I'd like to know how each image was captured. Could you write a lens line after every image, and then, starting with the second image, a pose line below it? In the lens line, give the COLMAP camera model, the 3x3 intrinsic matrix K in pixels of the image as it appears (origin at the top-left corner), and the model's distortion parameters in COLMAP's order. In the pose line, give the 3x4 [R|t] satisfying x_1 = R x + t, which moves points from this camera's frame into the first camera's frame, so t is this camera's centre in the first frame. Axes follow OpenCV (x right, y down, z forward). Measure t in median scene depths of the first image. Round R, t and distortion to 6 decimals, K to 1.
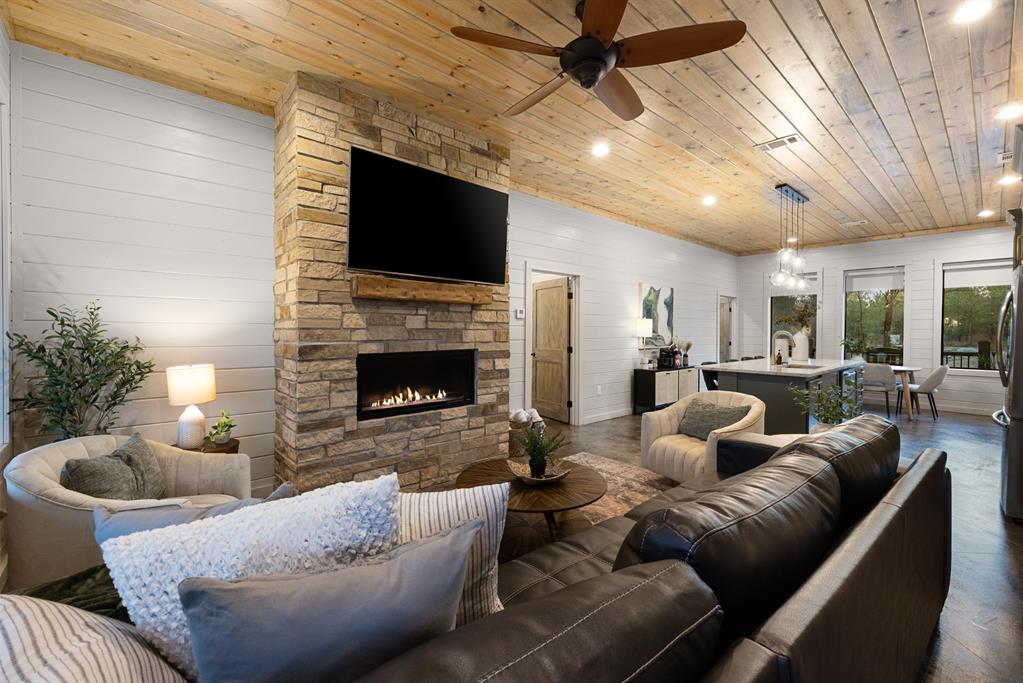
lens RADIAL K [[433.0, 0, 508.2], [0, 433.0, 332.8], [0, 0, 1]] dist [0.002068, 0.000025]
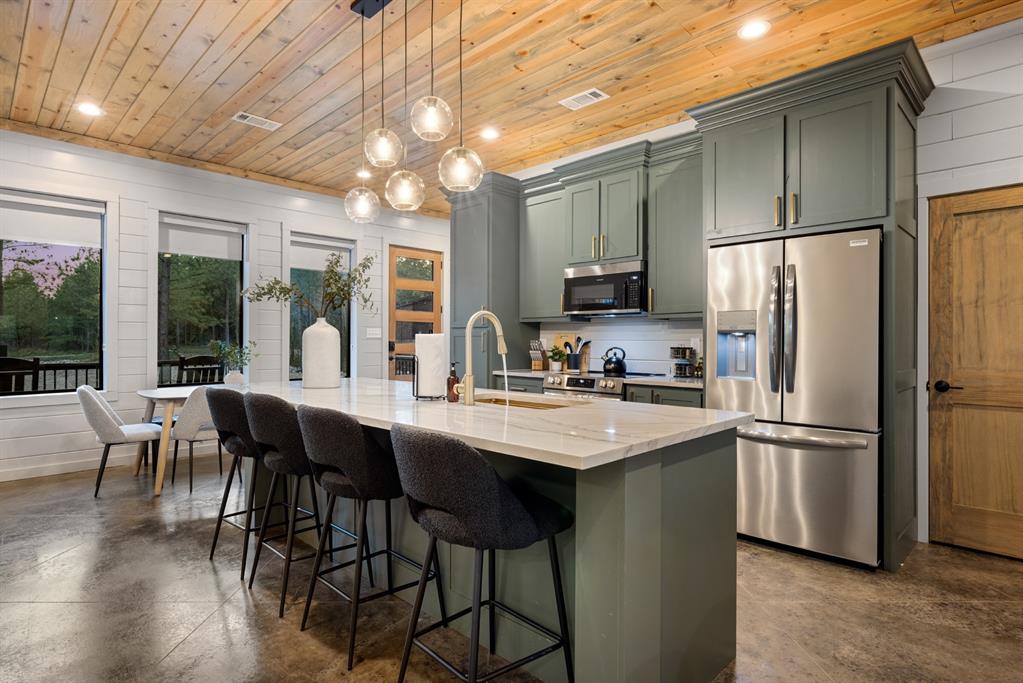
lens RADIAL K [[539.3, 0, 506.7], [0, 539.3, 340.7], [0, 0, 1]] dist [-0.003547, -0.000296]
pose [[-0.056173, -0.007249, 0.998395, 0.224044], [0.005868, 0.999954, 0.007591, 0.023539], [-0.998404, 0.006285, -0.056128, 1.374645]]
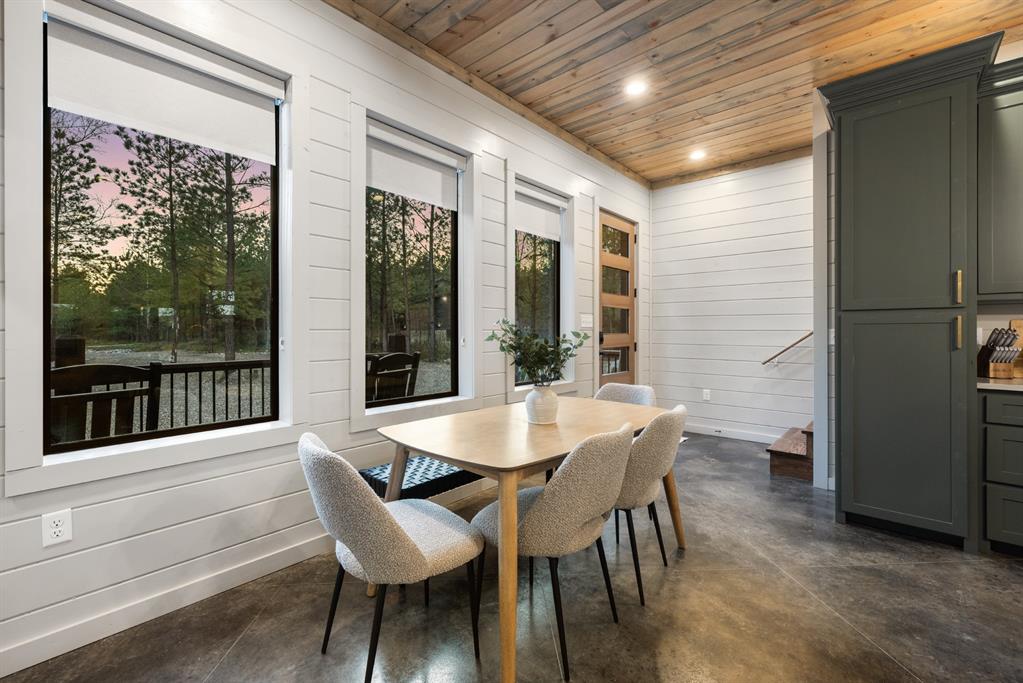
lens RADIAL K [[433.0, 0, 508.2], [0, 433.0, 332.8], [0, 0, 1]] dist [0.002068, 0.000025]
pose [[-0.110223, -0.011885, 0.993836, 1.014060], [0.008251, 0.999883, 0.012873, 0.023046], [-0.993873, 0.009619, -0.110112, 2.078891]]
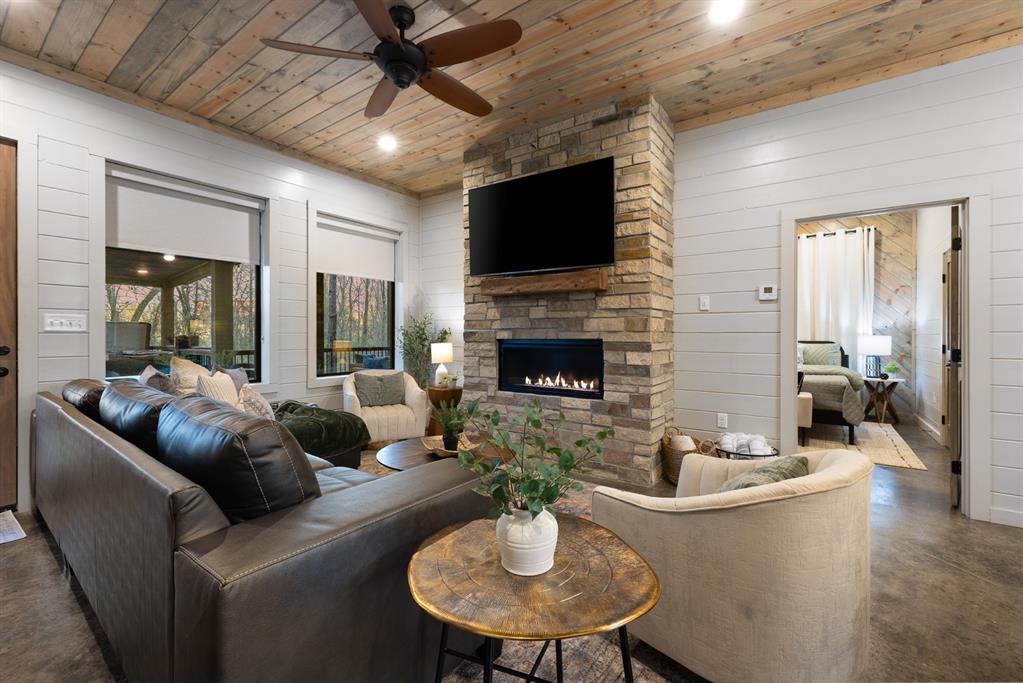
lens RADIAL K [[433.0, 0, 508.2], [0, 433.0, 332.8], [0, 0, 1]] dist [0.002068, 0.000025]
pose [[0.213970, -0.007753, -0.976809, 0.824620], [-0.008235, 0.999919, -0.009740, 0.037269], [0.976805, 0.010128, 0.213889, 0.656520]]
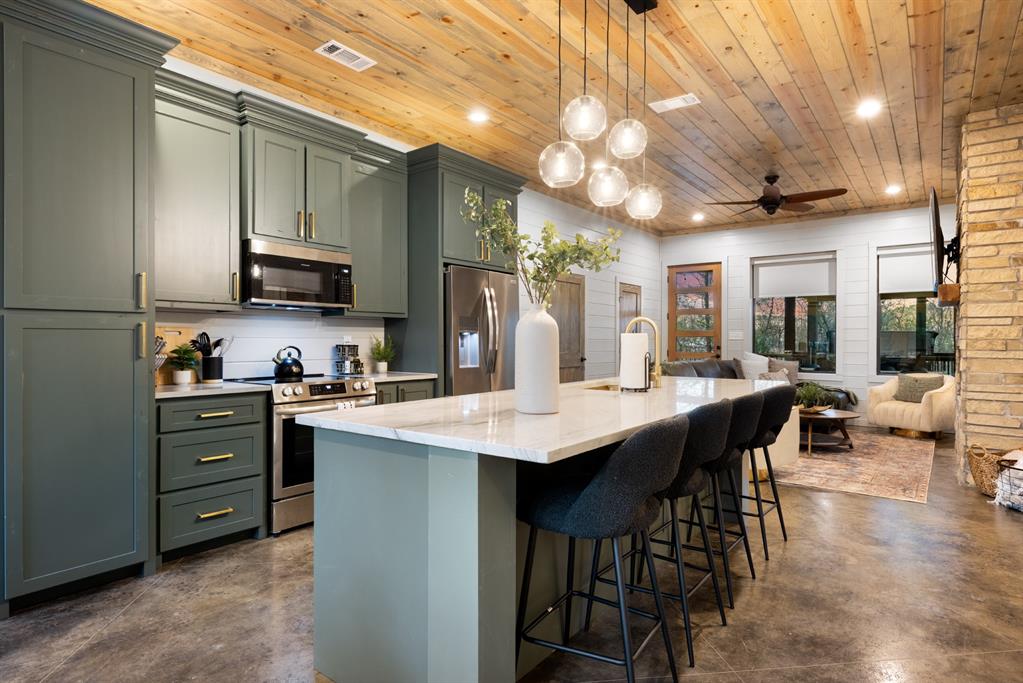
lens RADIAL K [[552.3, 0, 510.2], [0, 552.3, 340.6], [0, 0, 1]] dist [-0.000092, 0.000264]
pose [[-0.983258, -0.008395, -0.182027, 1.221417], [-0.010076, 0.999915, 0.008310, 0.025884], [0.181942, 0.010005, -0.983258, 2.172418]]
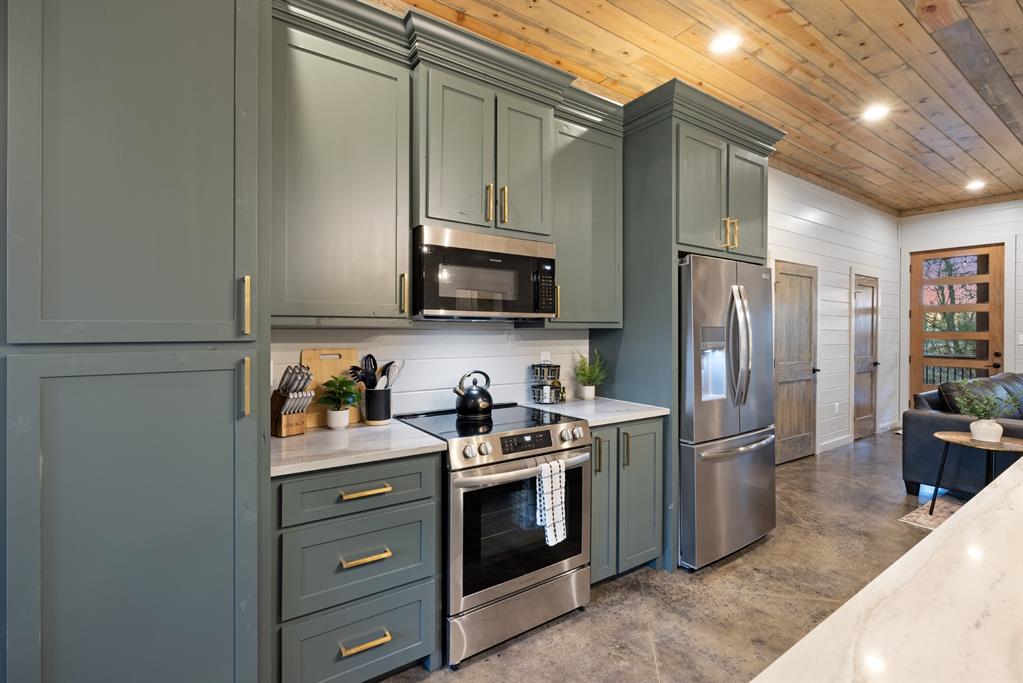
lens RADIAL K [[458.5, 0, 511.6], [0, 458.5, 330.0], [0, 0, 1]] dist [-0.002681, -0.000033]
pose [[-0.991425, -0.010327, 0.130268, 1.307977], [-0.009131, 0.999911, 0.009771, -0.015746], [-0.130358, 0.008497, -0.991431, 1.697913]]
